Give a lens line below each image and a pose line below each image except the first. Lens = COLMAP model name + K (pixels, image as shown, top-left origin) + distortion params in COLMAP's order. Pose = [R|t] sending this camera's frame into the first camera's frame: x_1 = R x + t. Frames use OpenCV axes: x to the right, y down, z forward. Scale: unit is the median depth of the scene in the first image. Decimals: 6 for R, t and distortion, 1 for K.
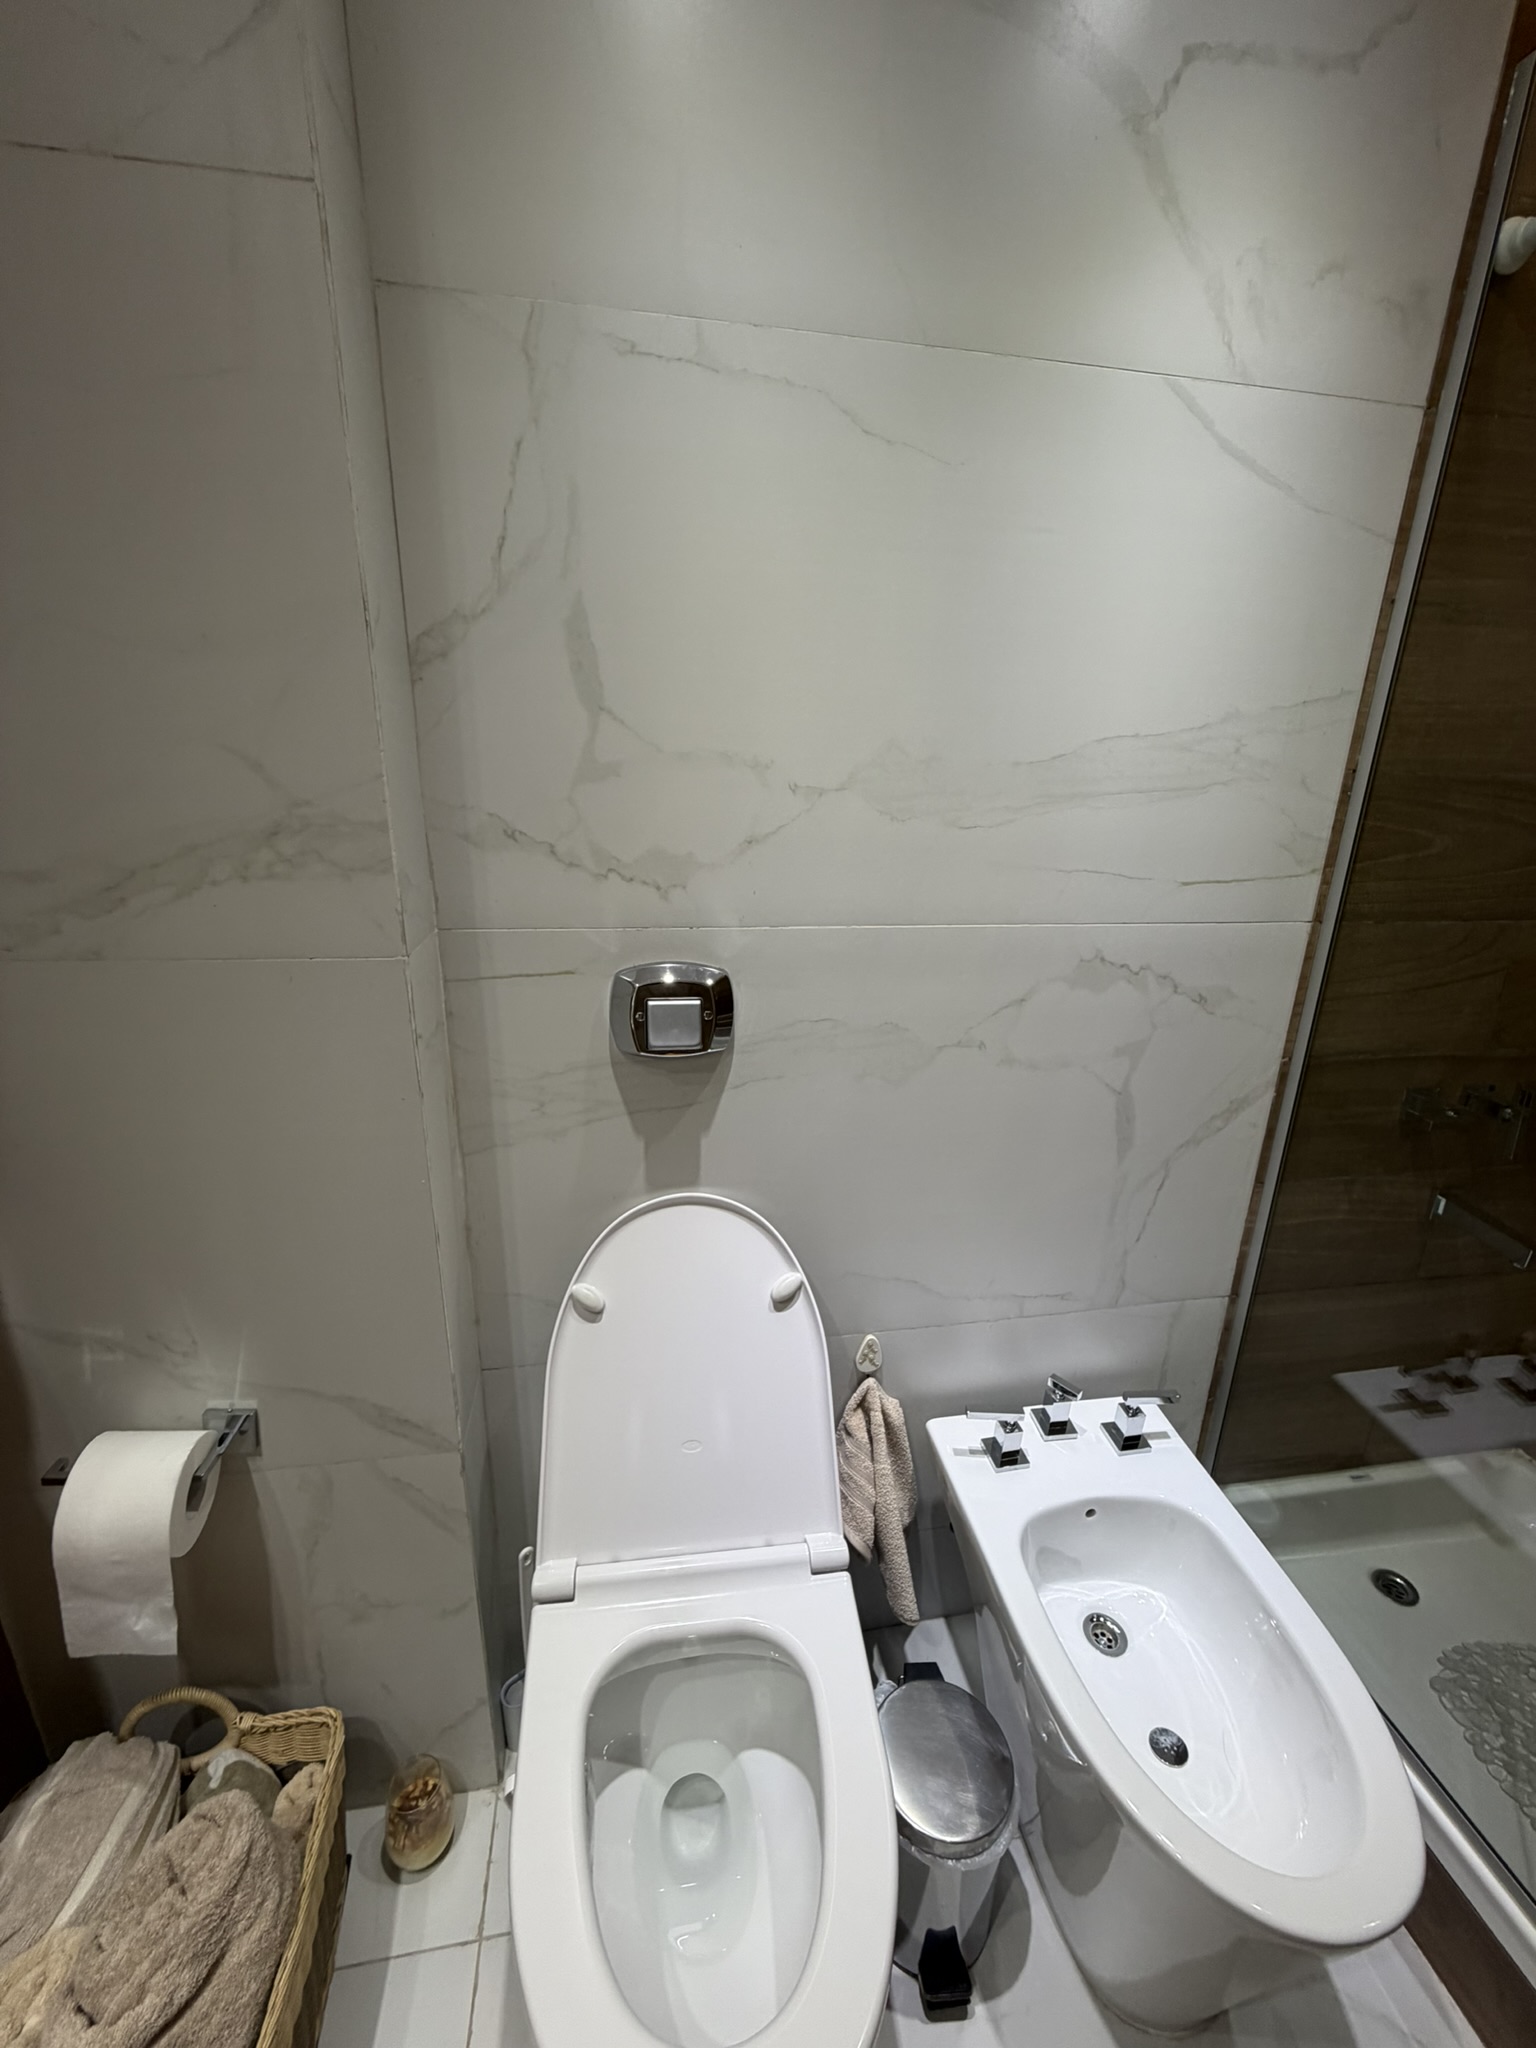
lens RADIAL K [[816.8, 0, 764.5], [0, 816.8, 1032.3], [0, 0, 1]] dist [-0.000616, 0.000132]
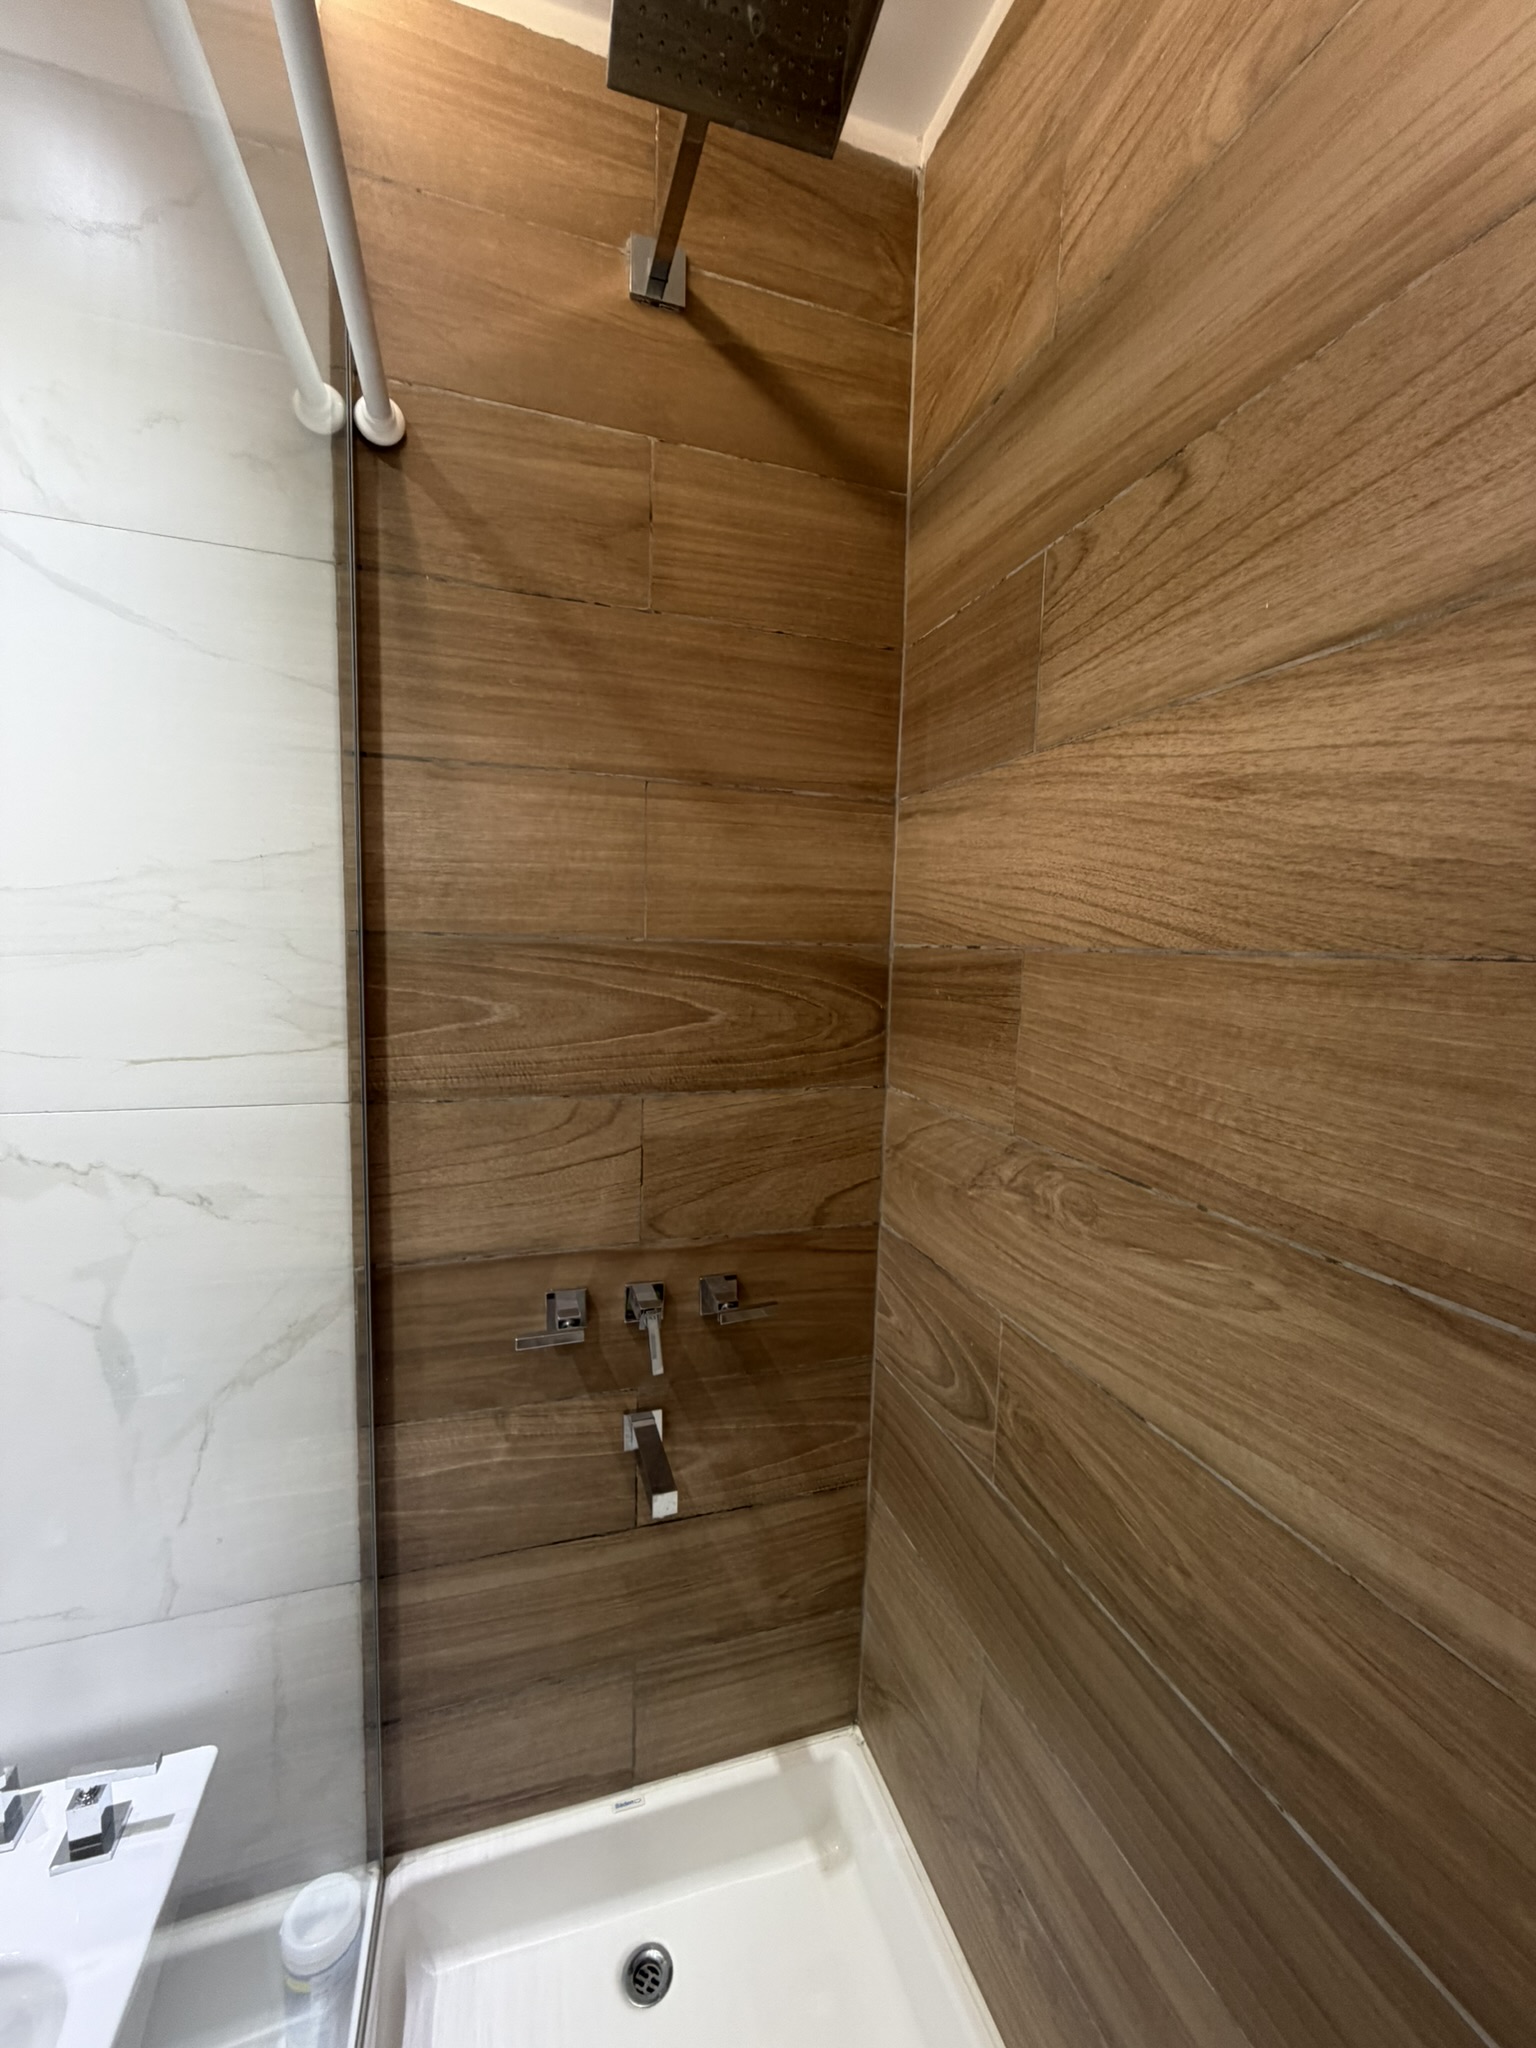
lens RADIAL K [[816.8, 0, 764.0], [0, 816.8, 1015.5], [0, 0, 1]] dist [-0.000616, 0.000132]
pose [[0.989302, -0.005949, 0.145758, 0.938838], [0.034971, 0.979705, -0.197371, -0.040210], [-0.141626, 0.200357, 0.969432, 0.096826]]
